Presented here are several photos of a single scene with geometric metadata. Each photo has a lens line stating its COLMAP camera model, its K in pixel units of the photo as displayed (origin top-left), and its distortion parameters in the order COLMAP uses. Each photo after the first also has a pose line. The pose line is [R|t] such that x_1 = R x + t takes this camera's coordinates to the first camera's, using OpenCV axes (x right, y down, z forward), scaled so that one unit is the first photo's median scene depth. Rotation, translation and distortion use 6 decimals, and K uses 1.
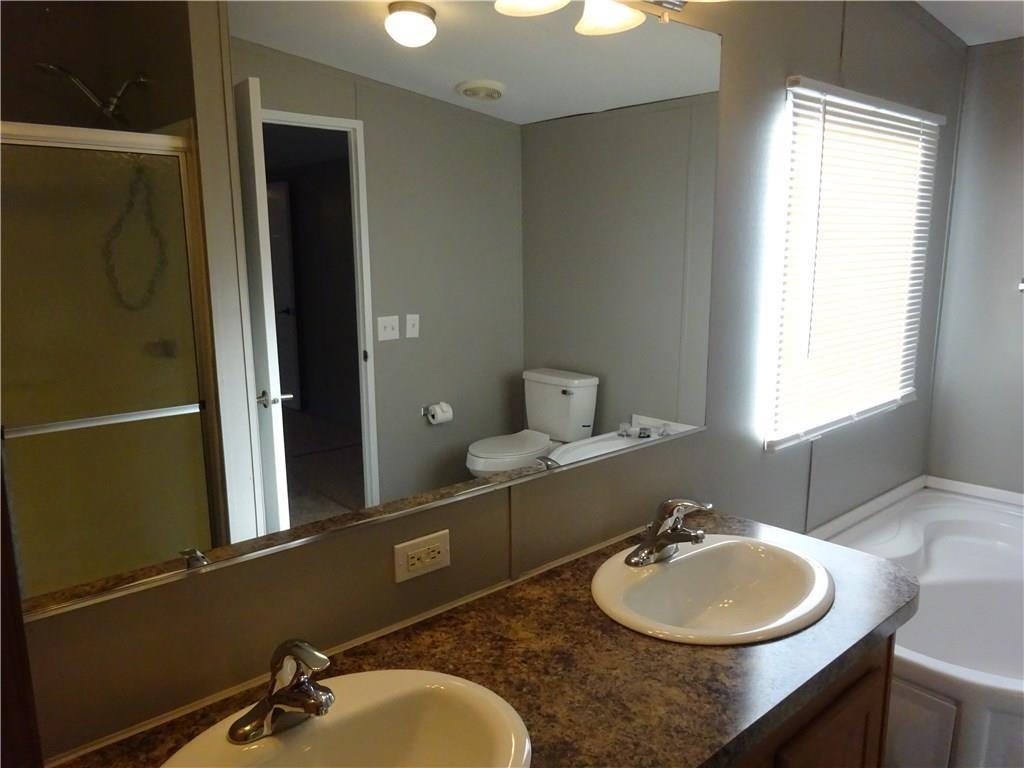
lens RADIAL K [[766.0, 0, 511.8], [0, 766.0, 386.1], [0, 0, 1]] dist [-0.009687, 0.002082]
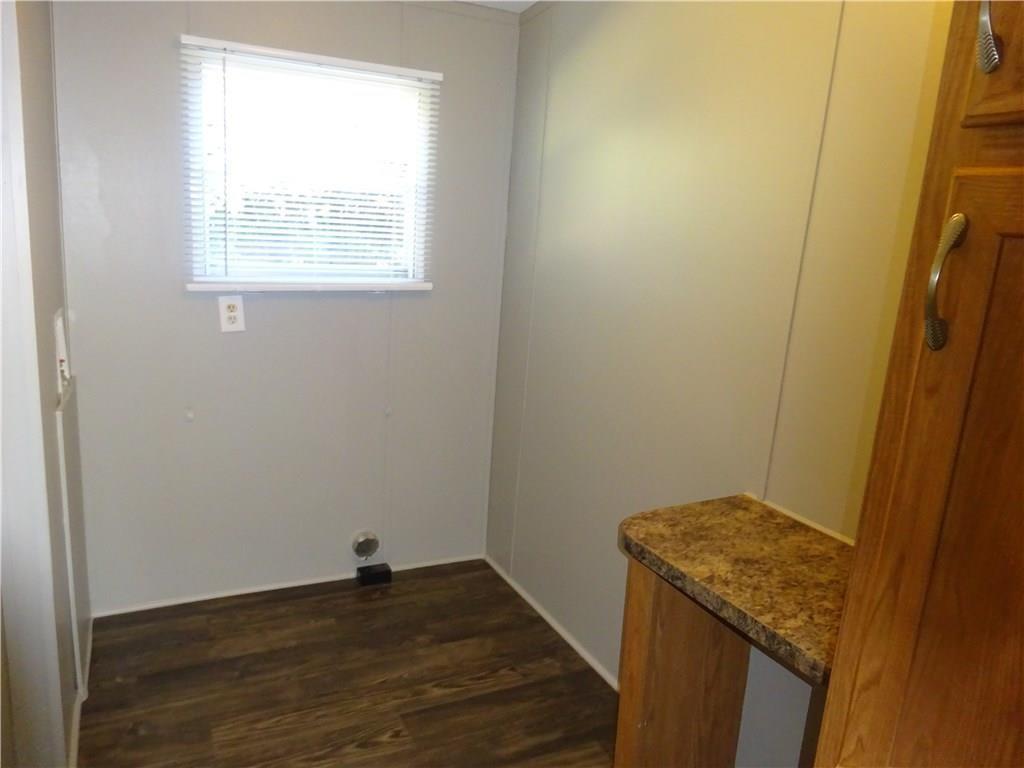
lens RADIAL K [[766.0, 0, 511.9], [0, 766.0, 382.6], [0, 0, 1]] dist [-0.009687, 0.002082]
pose [[0.274784, -0.175669, 0.945322, -1.139209], [0.127863, 0.981112, 0.145153, -0.144989], [-0.952966, 0.080986, 0.292055, 0.989880]]
